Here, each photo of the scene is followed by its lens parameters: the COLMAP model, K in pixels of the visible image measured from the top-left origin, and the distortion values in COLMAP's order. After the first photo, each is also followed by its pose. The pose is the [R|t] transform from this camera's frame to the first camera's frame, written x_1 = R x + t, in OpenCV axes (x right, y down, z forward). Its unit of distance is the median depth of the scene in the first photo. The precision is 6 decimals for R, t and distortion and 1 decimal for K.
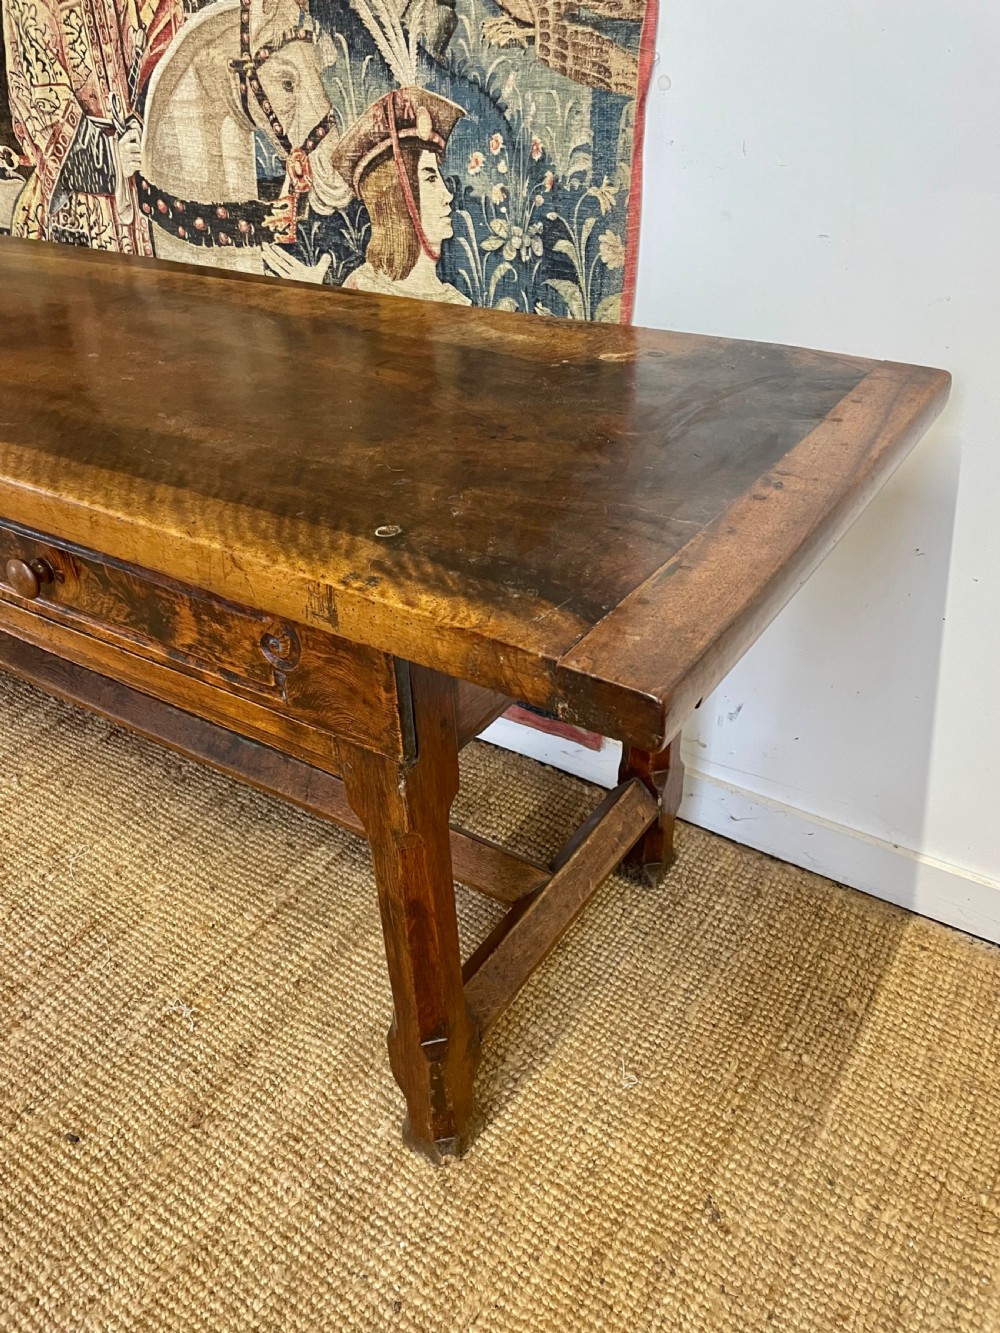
lens RADIAL K [[1016.5, 0, 502.3], [0, 1016.5, 668.8], [0, 0, 1]] dist [0.078311, -0.111553]
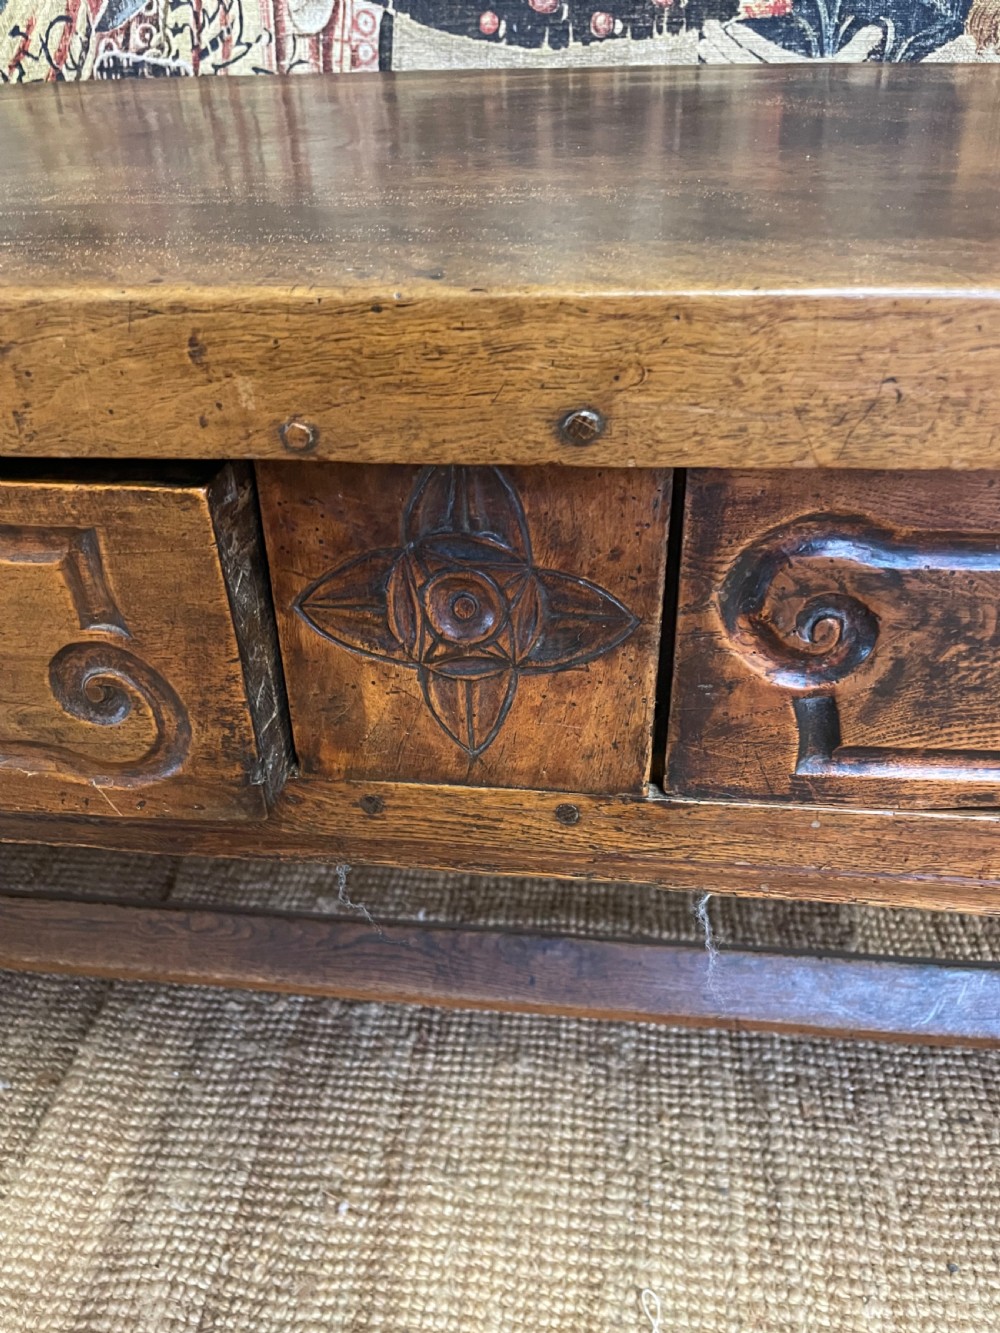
lens RADIAL K [[1017.8, 0, 486.3], [0, 1017.8, 674.9], [0, 0, 1]] dist [0.089486, -0.130414]
pose [[0.892076, -0.242494, 0.381308, -0.642396], [0.250913, 0.967595, 0.028330, -0.149516], [-0.375822, 0.070403, 0.924014, 0.623665]]
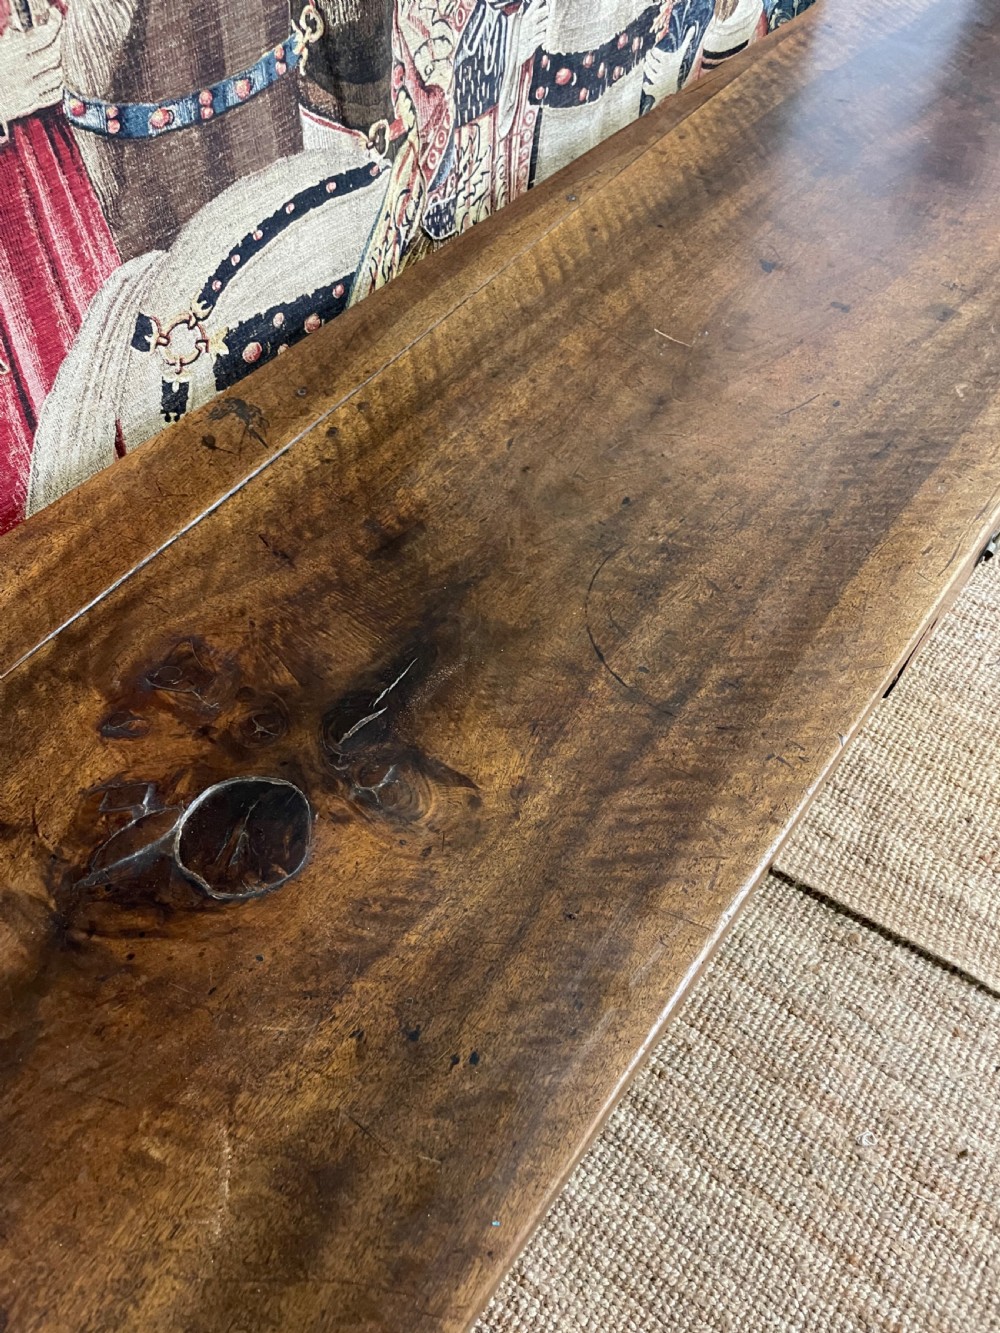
lens RADIAL K [[1017.8, 0, 484.9], [0, 1017.8, 659.7], [0, 0, 1]] dist [0.089486, -0.130414]
pose [[0.060222, -0.760487, 0.646554, -1.304821], [0.544432, 0.567927, 0.617295, -0.792596], [-0.836640, 0.314830, 0.448235, 0.933131]]
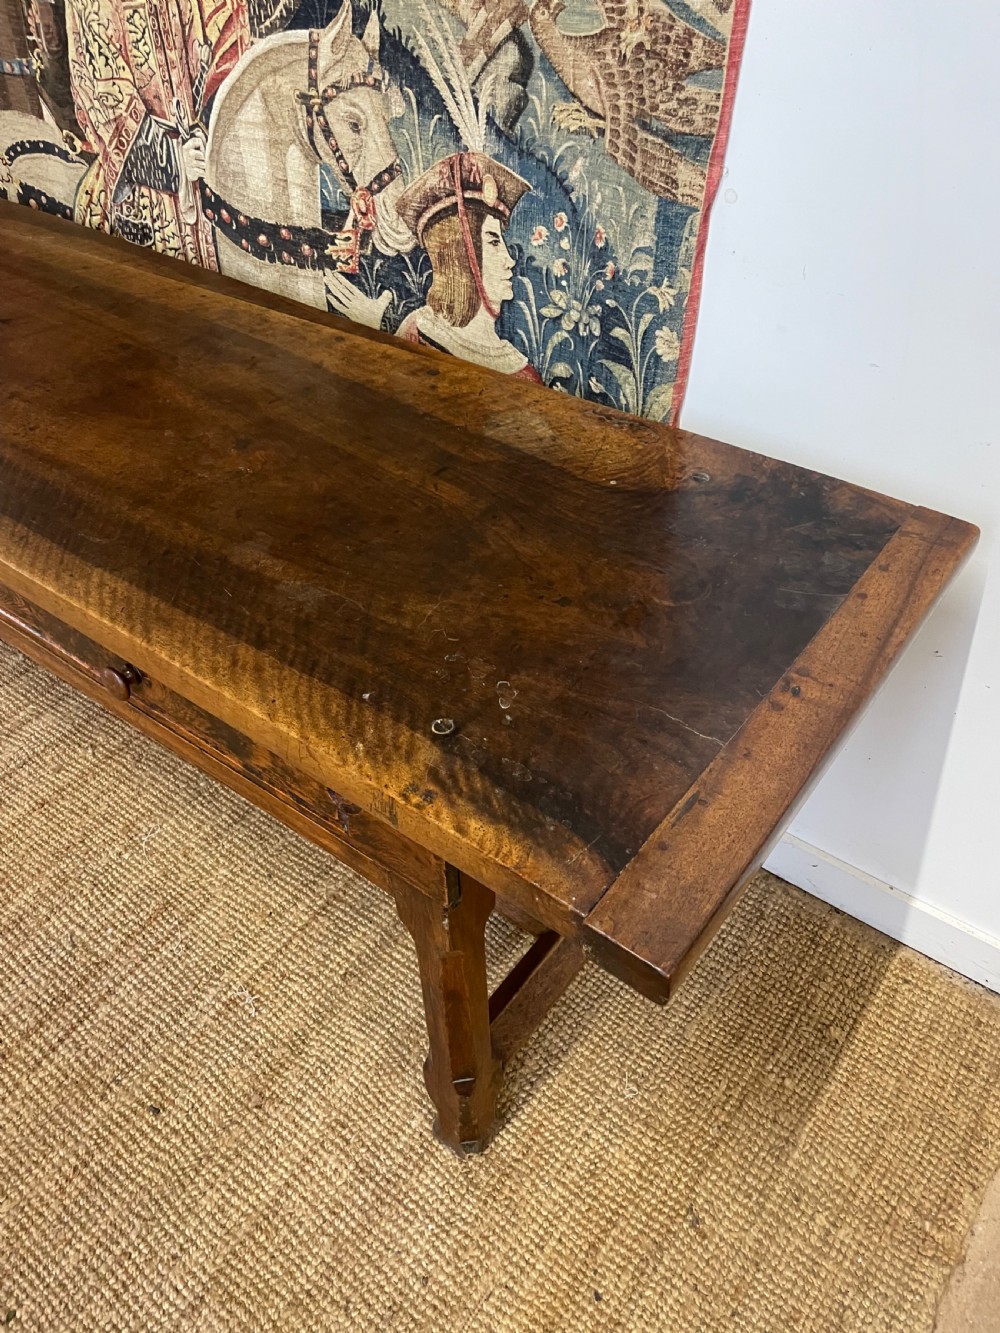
lens RADIAL K [[1016.5, 0, 498.0], [0, 1016.5, 672.4], [0, 0, 1]] dist [0.078311, -0.111553]
pose [[0.998068, 0.051993, -0.034015, -0.008493], [-0.045899, 0.985992, 0.160351, -0.203663], [0.041875, -0.158480, 0.986474, -0.056324]]
